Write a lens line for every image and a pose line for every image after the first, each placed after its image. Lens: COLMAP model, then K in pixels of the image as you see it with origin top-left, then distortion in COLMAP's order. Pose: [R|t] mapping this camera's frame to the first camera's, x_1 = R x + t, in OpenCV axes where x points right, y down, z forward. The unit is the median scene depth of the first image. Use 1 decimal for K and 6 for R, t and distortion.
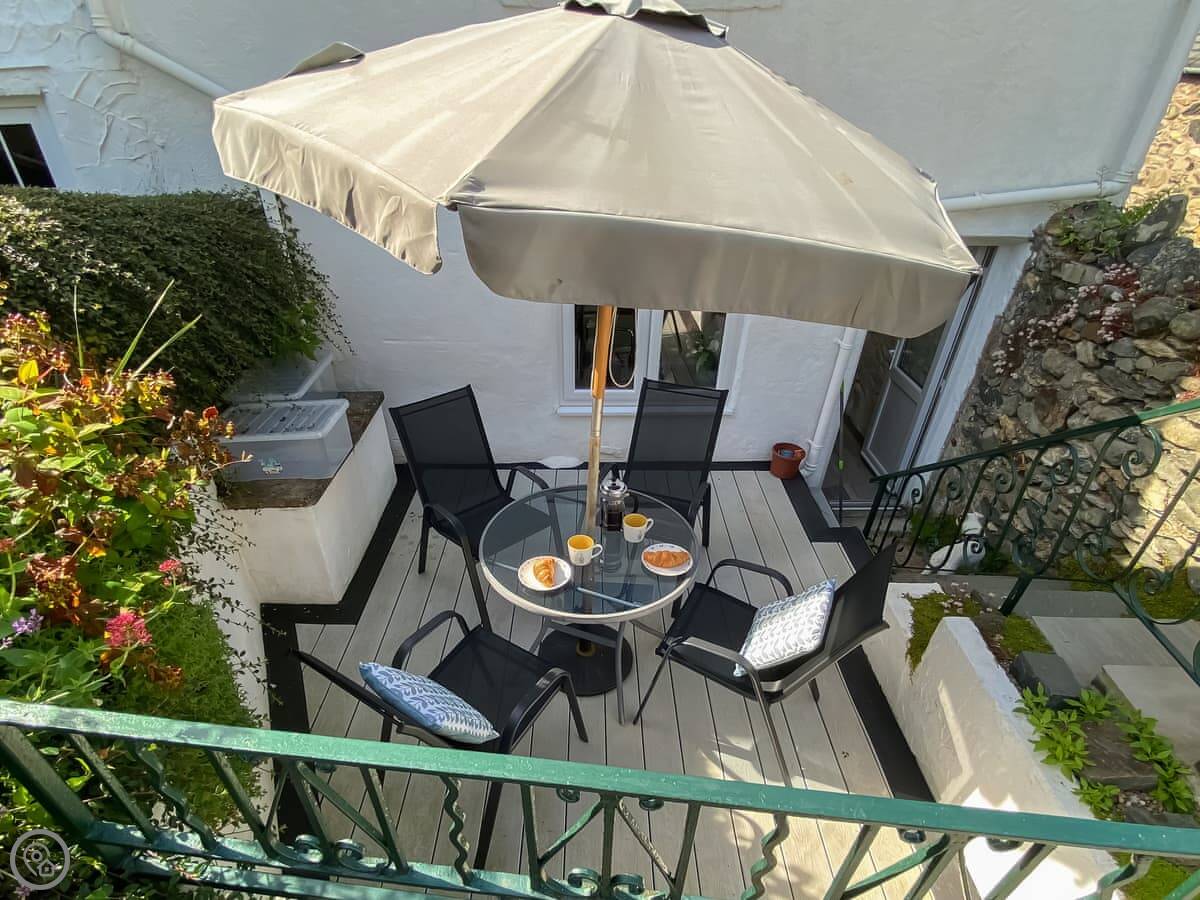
lens RADIAL K [[495.2, 0, 600.0], [0, 495.2, 450.0], [0, 0, 1]] dist [-0.008153, -0.000440]
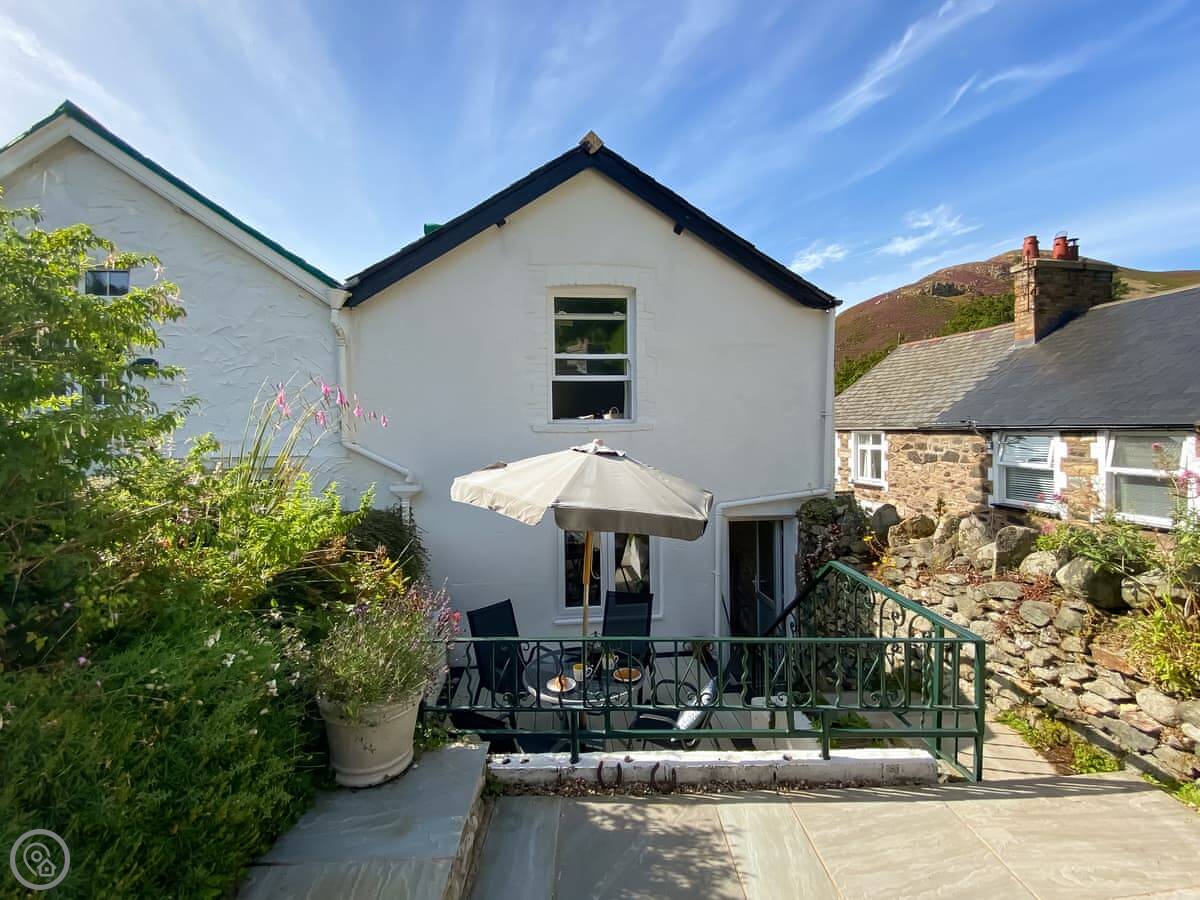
lens RADIAL K [[1020.9, 0, 600.0], [0, 1020.9, 450.0], [0, 0, 1]] dist [-0.009973, -0.003968]
pose [[0.994948, -0.027629, 0.096516, -0.302062], [0.072870, 0.860045, -0.504987, 1.382212], [-0.069056, 0.509469, 0.857714, -2.647669]]
